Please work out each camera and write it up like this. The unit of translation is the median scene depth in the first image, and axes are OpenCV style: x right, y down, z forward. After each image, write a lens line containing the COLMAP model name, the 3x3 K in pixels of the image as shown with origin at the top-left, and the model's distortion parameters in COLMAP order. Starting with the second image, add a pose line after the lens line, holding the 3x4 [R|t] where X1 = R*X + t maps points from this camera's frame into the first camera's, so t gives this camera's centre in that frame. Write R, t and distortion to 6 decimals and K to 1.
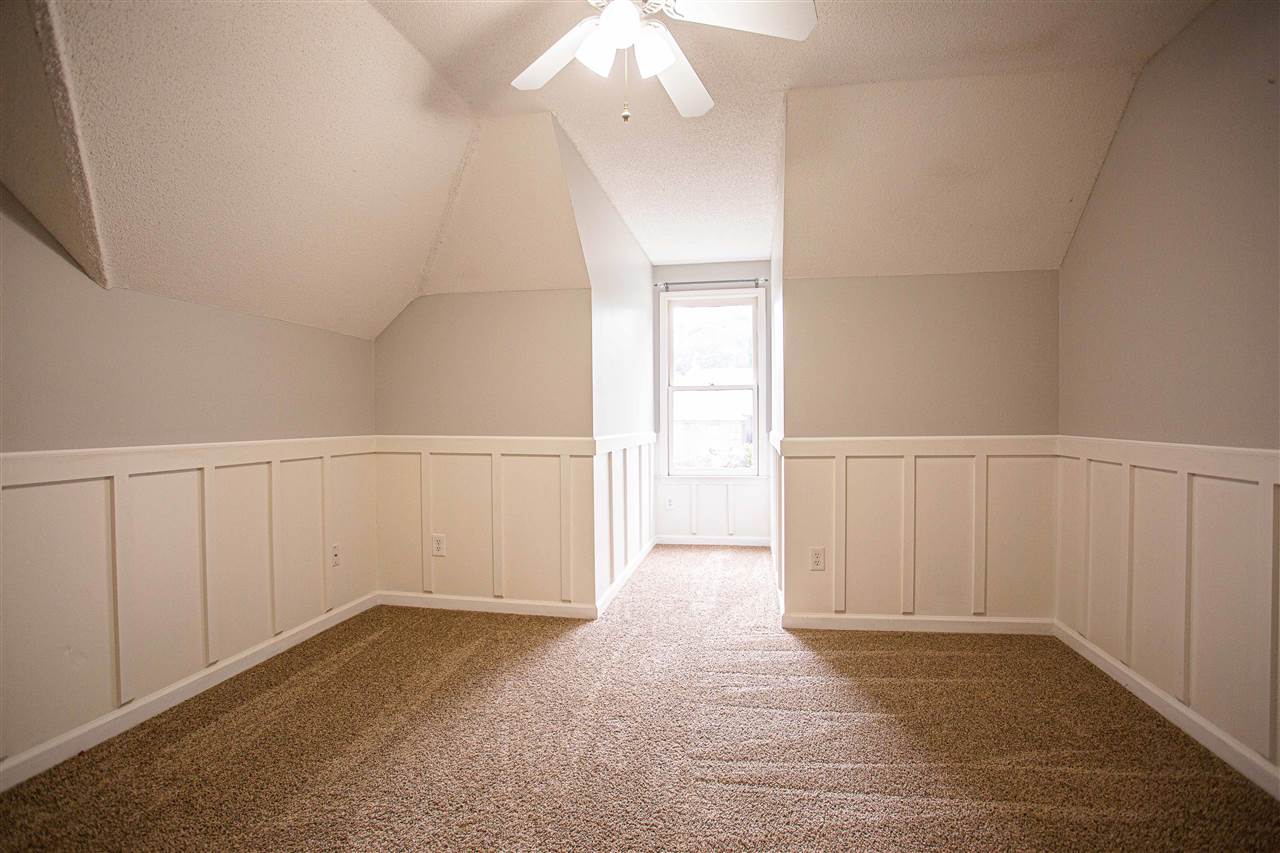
lens RADIAL K [[604.1, 0, 636.4], [0, 604.1, 428.9], [0, 0, 1]] dist [-0.064093, 0.022063]
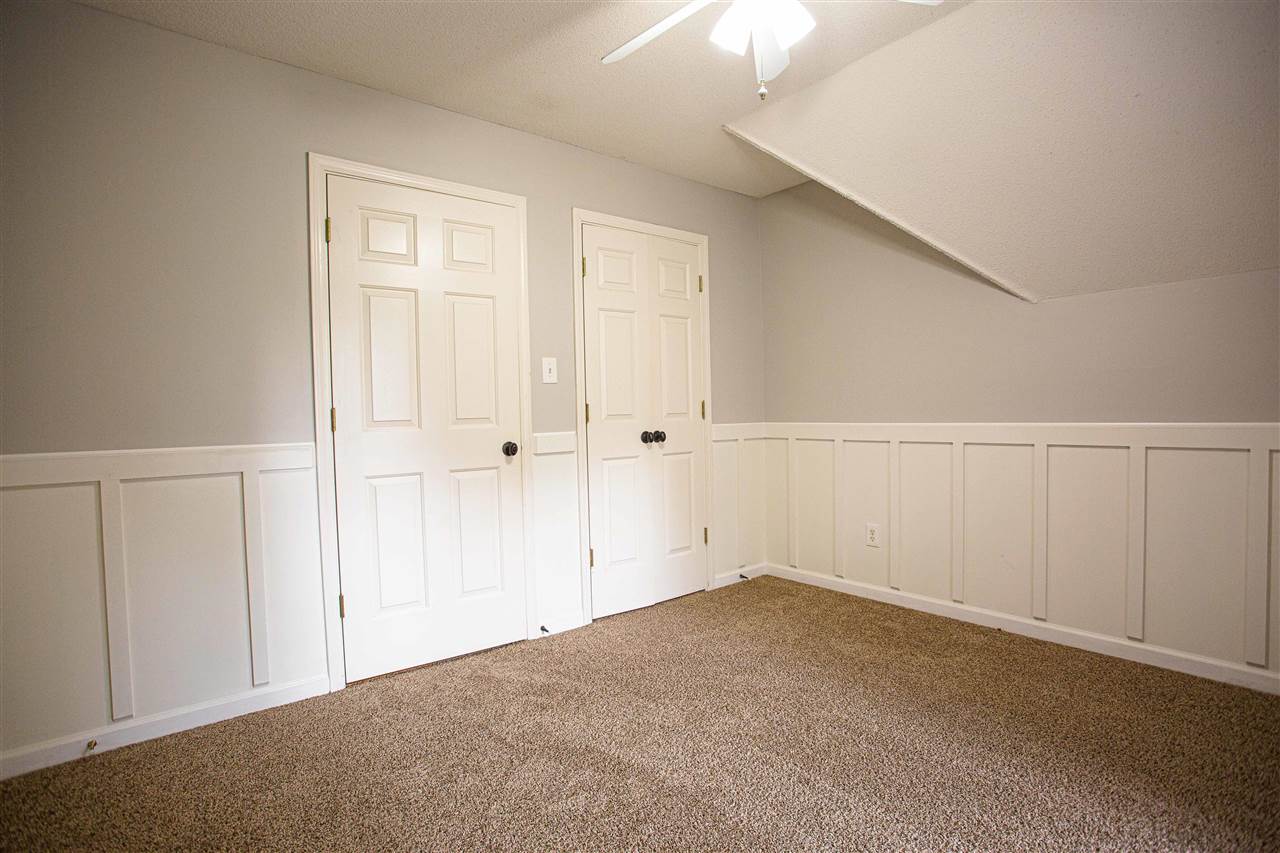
lens RADIAL K [[604.1, 0, 636.4], [0, 604.1, 428.9], [0, 0, 1]] dist [-0.064093, 0.022063]
pose [[0.768988, 0.009013, -0.639199, 0.436470], [0.004247, 0.999806, 0.019207, 0.001113], [0.639249, -0.017485, 0.768801, -0.057057]]
